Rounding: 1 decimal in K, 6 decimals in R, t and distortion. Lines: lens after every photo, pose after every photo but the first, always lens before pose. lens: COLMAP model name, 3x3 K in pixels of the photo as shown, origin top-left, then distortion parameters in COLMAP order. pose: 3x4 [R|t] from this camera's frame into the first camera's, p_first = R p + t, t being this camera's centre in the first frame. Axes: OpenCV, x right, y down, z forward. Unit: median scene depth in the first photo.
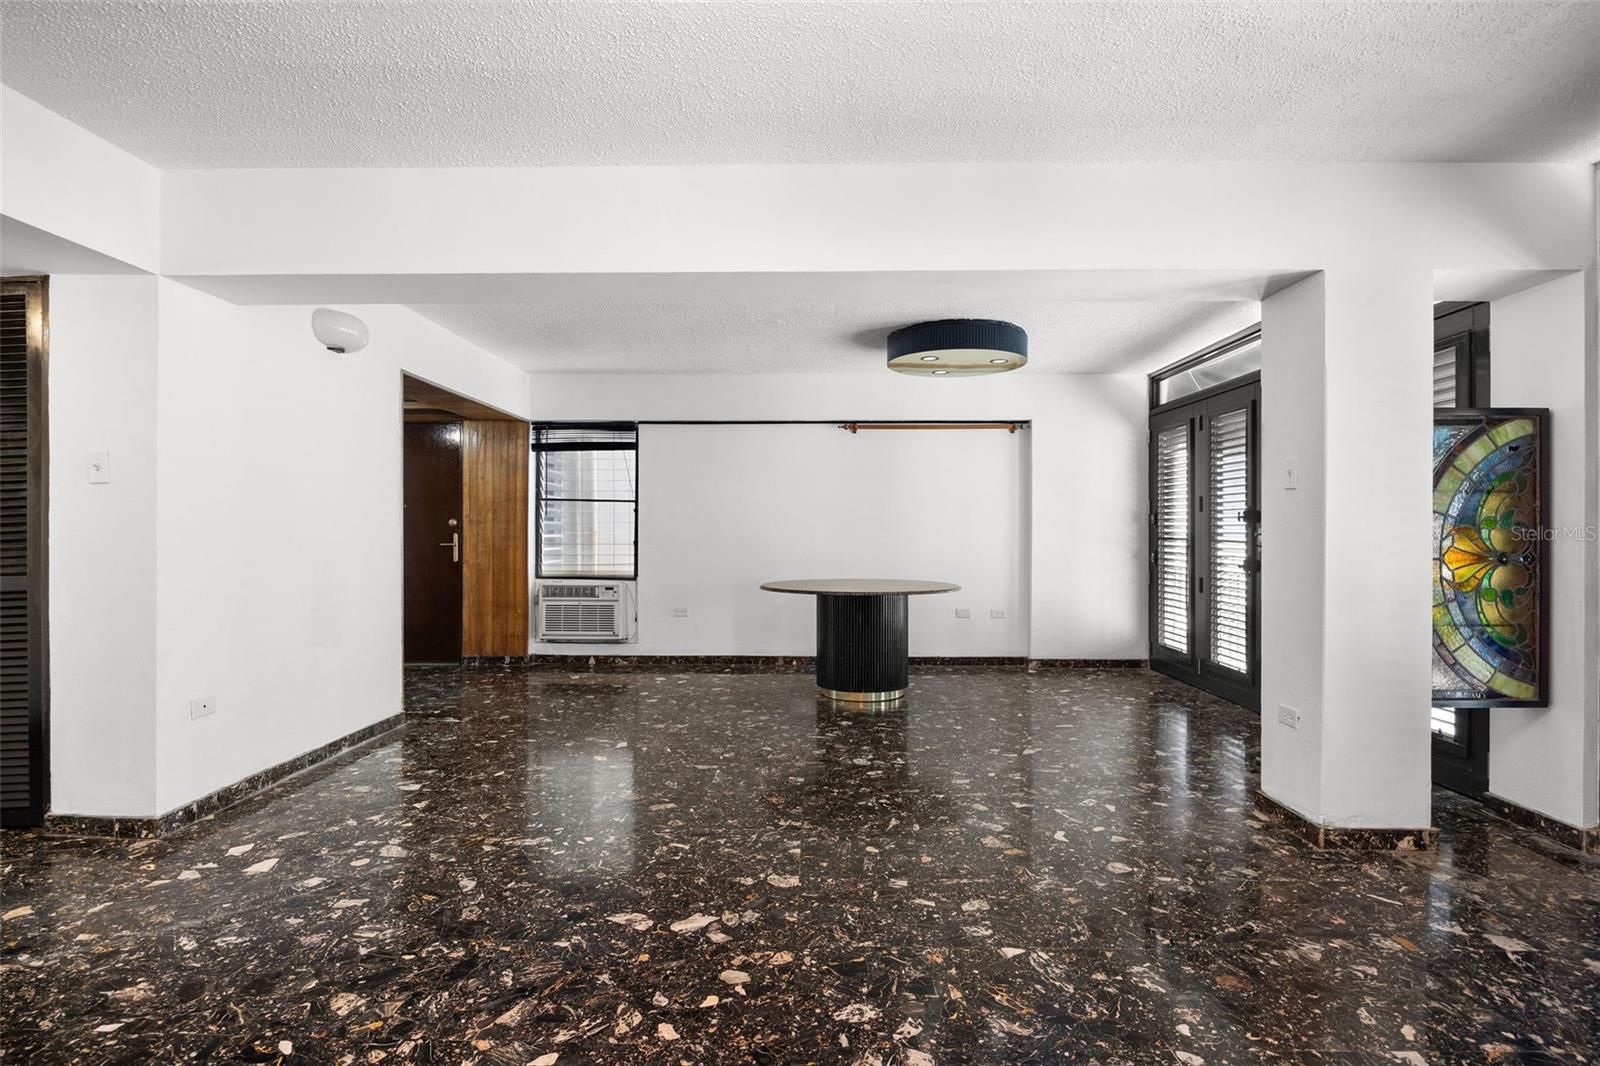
lens RADIAL K [[790.7, 0, 800.0], [0, 790.7, 533.0], [0, 0, 1]] dist [-0.009107, 0.000363]
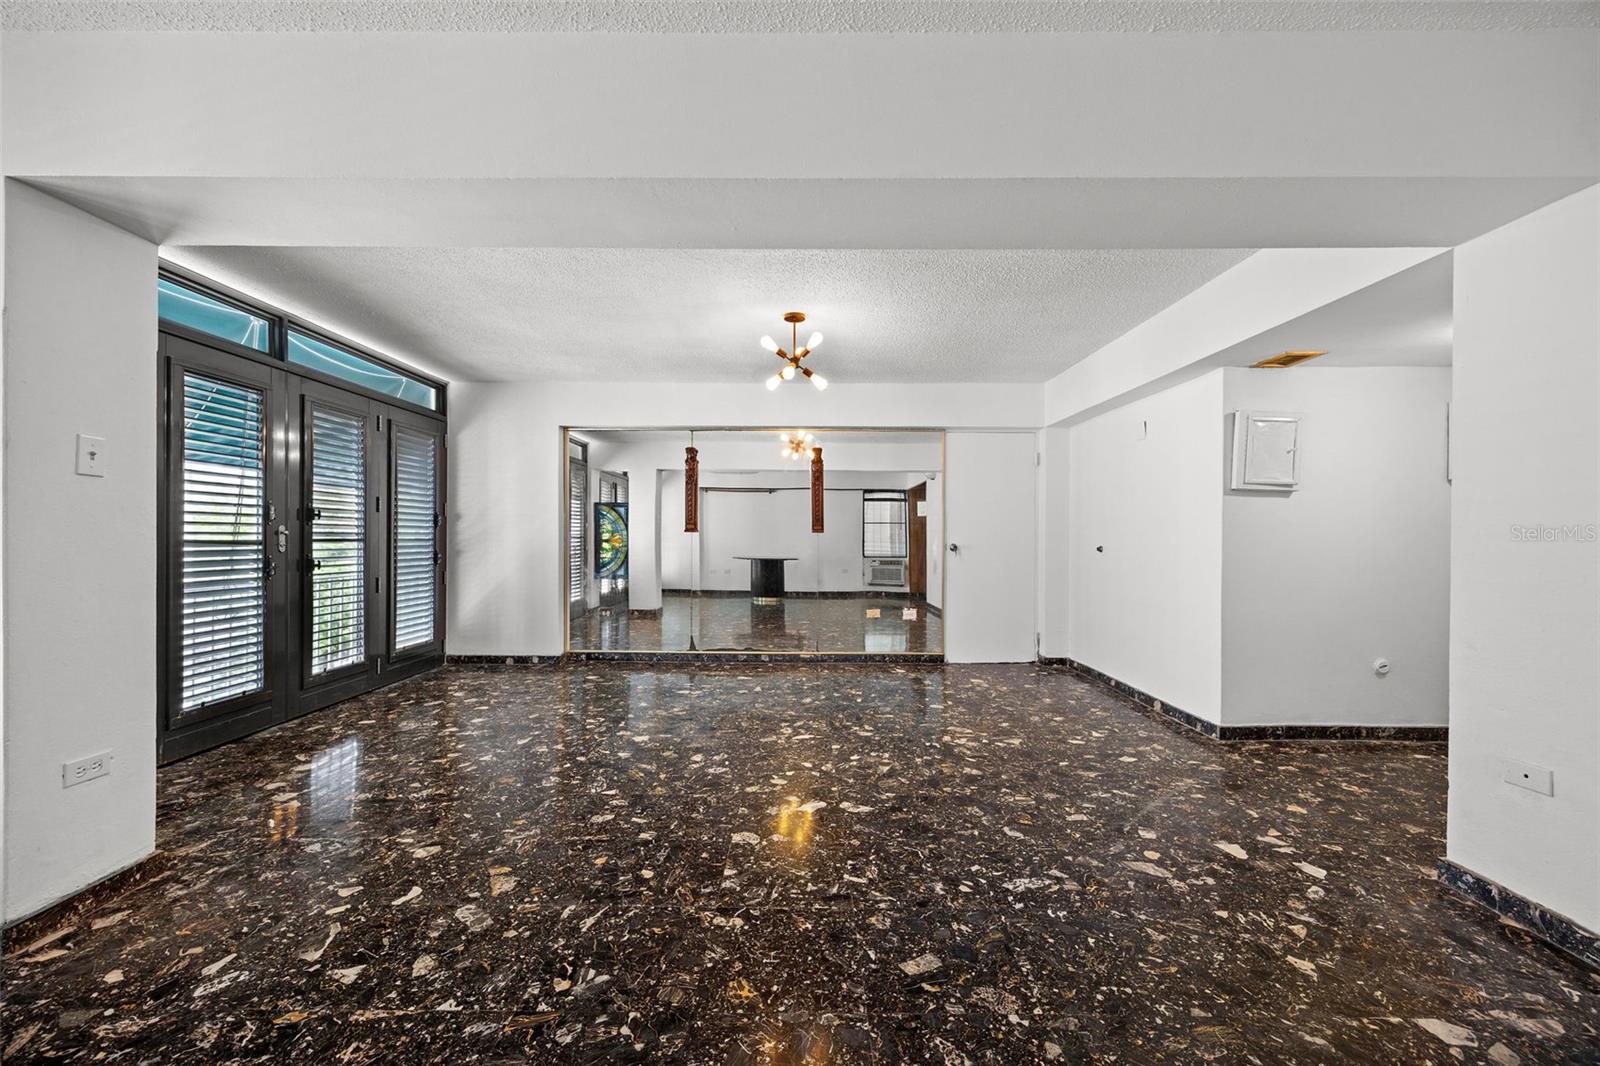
lens RADIAL K [[629.7, 0, 800.0], [0, 629.7, 533.0], [0, 0, 1]] dist [0.004957, -0.000099]
pose [[-0.999895, -0.004705, -0.013704, -0.072831], [-0.004654, 0.999982, -0.003735, -0.000538], [0.013722, -0.003671, -0.999899, 1.643288]]
